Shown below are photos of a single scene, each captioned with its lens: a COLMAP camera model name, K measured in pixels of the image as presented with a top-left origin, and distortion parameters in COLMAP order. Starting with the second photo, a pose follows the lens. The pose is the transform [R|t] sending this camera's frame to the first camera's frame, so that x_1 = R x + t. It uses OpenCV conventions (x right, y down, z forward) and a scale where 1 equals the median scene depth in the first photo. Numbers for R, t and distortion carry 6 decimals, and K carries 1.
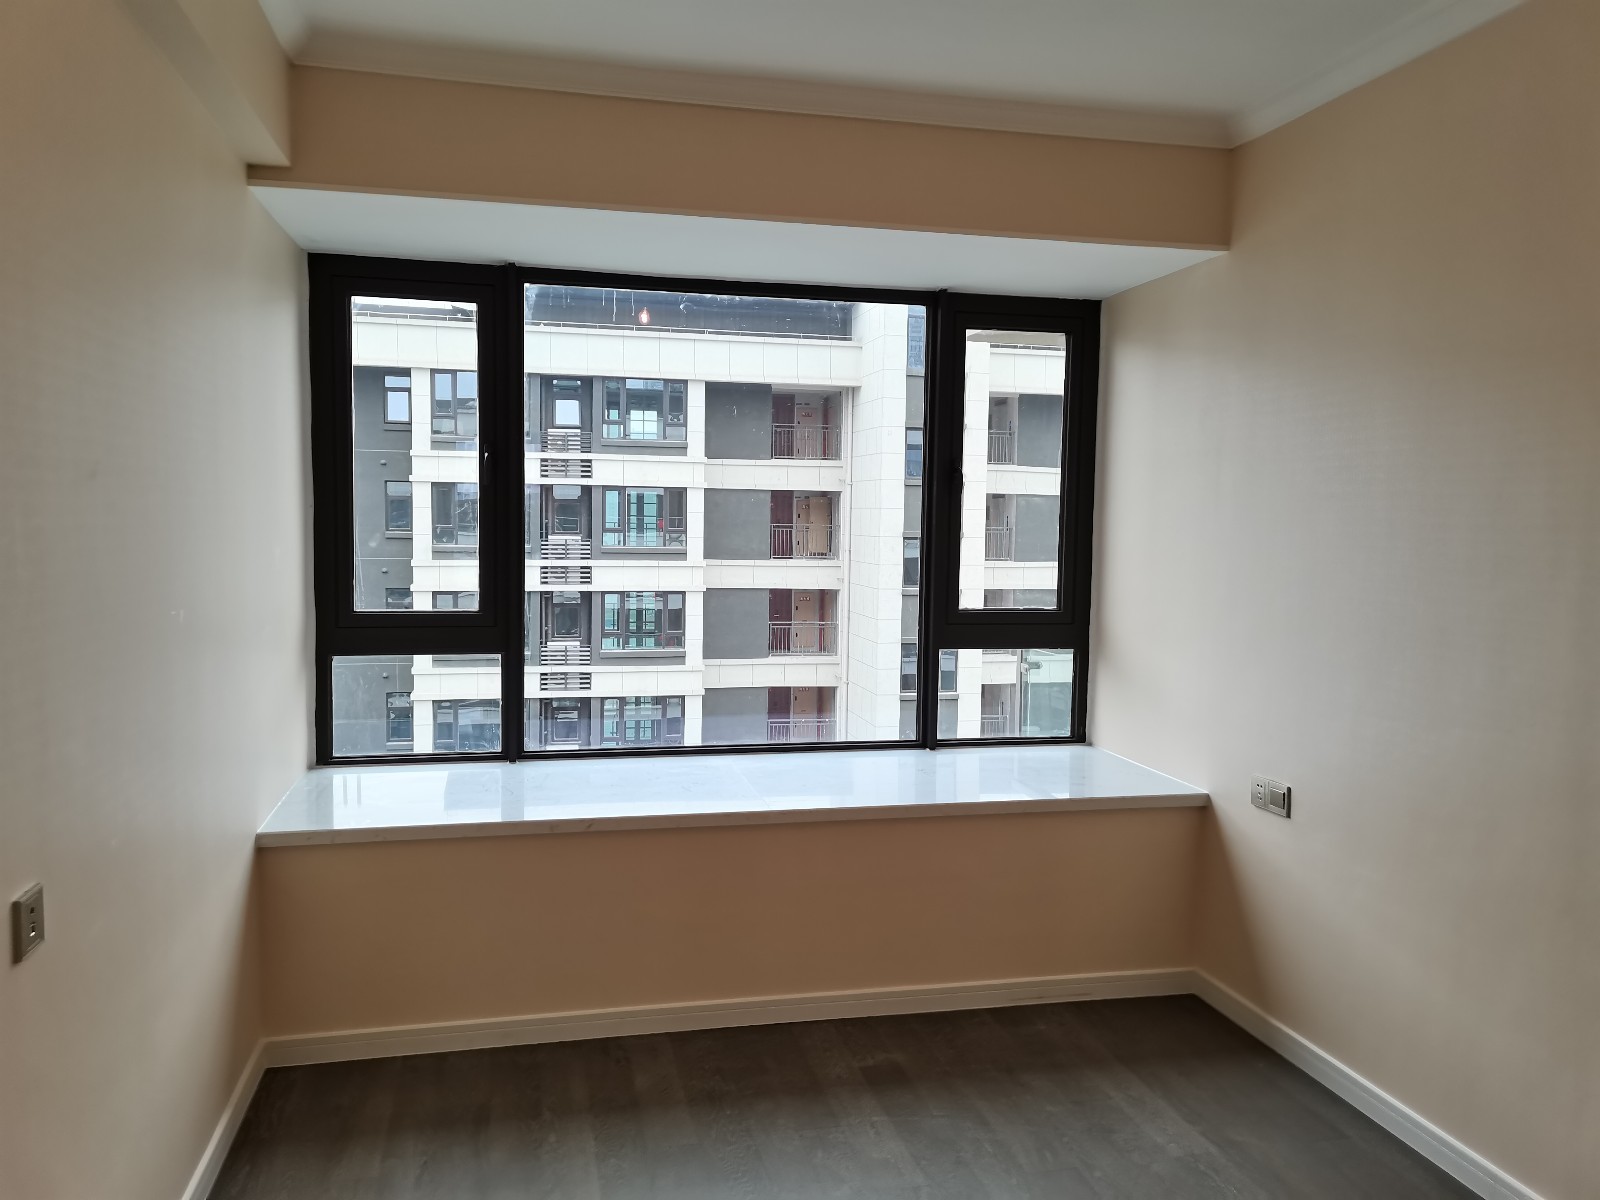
lens RADIAL K [[1241.1, 0, 726.0], [0, 1241.1, 634.6], [0, 0, 1]] dist [0.036624, 0.006900]
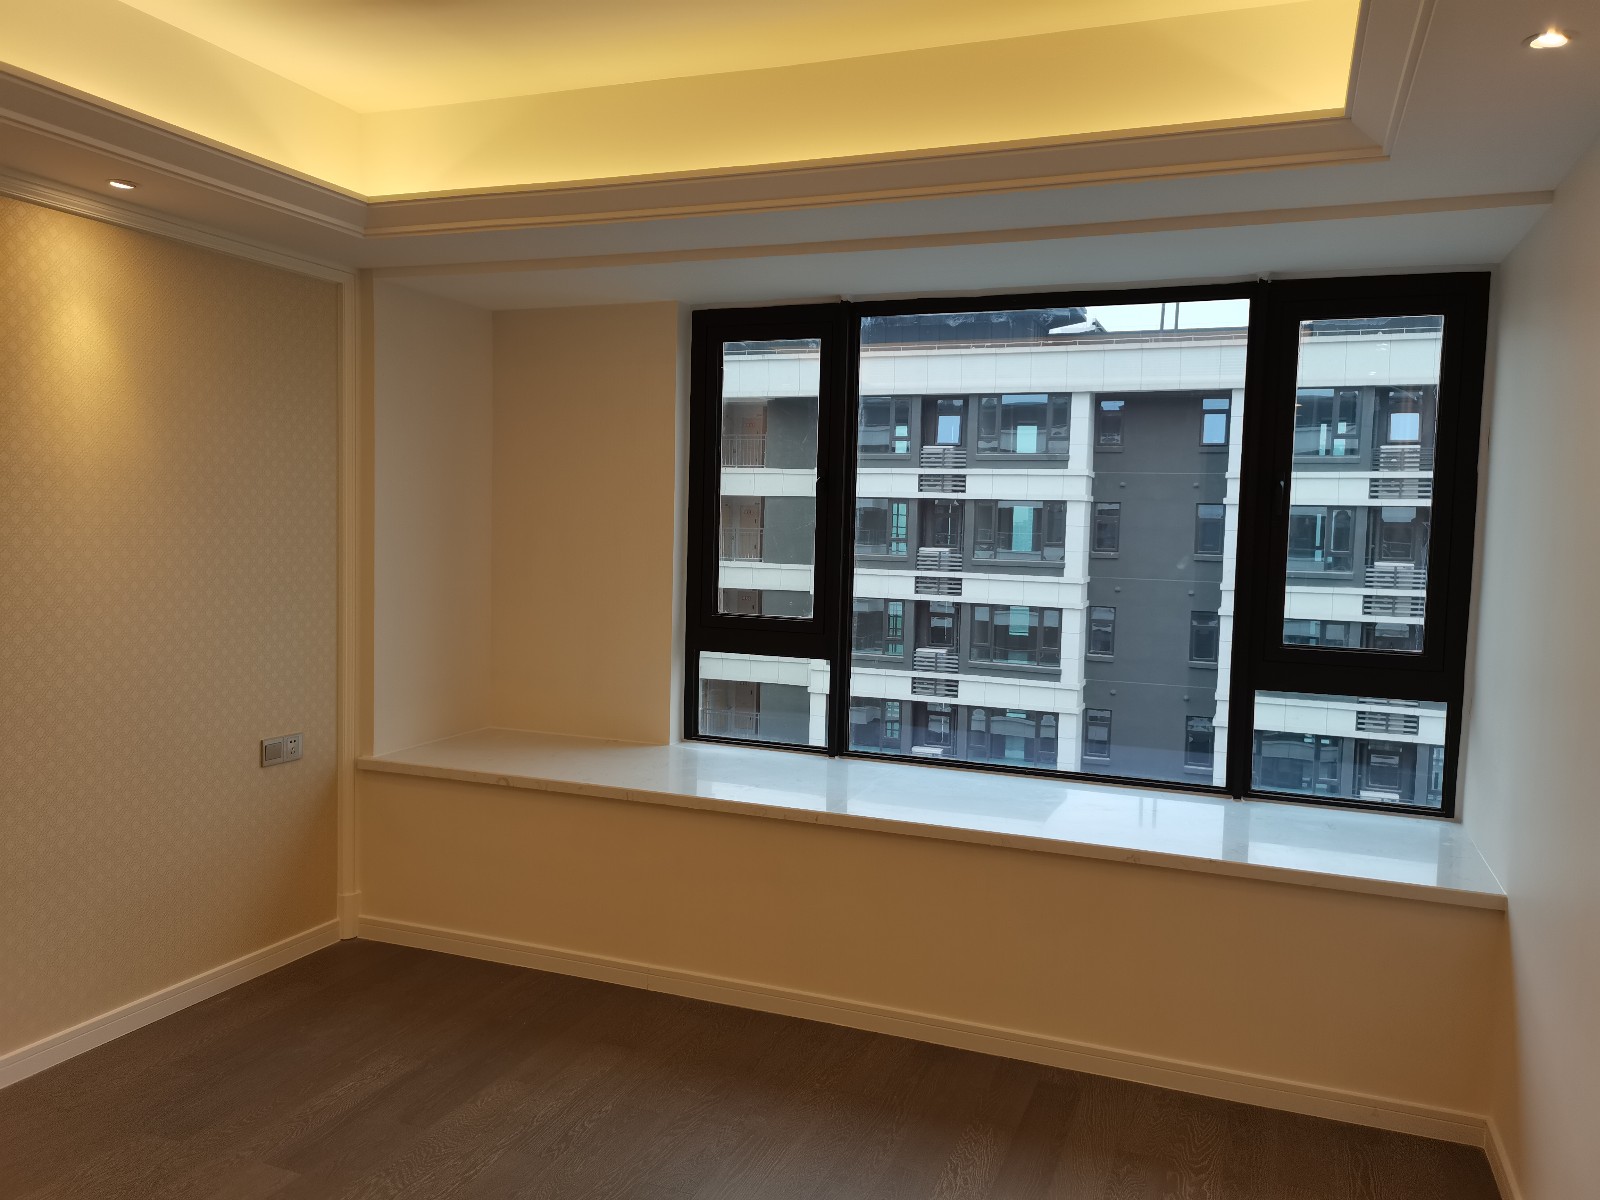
lens RADIAL K [[1241.1, 0, 810.2], [0, 1241.1, 596.5], [0, 0, 1]] dist [0.036624, 0.006900]
pose [[0.815013, 0.041318, -0.577968, 0.410308], [-0.069636, 0.997210, -0.026907, -0.004278], [0.575243, 0.062176, 0.815616, 0.100921]]
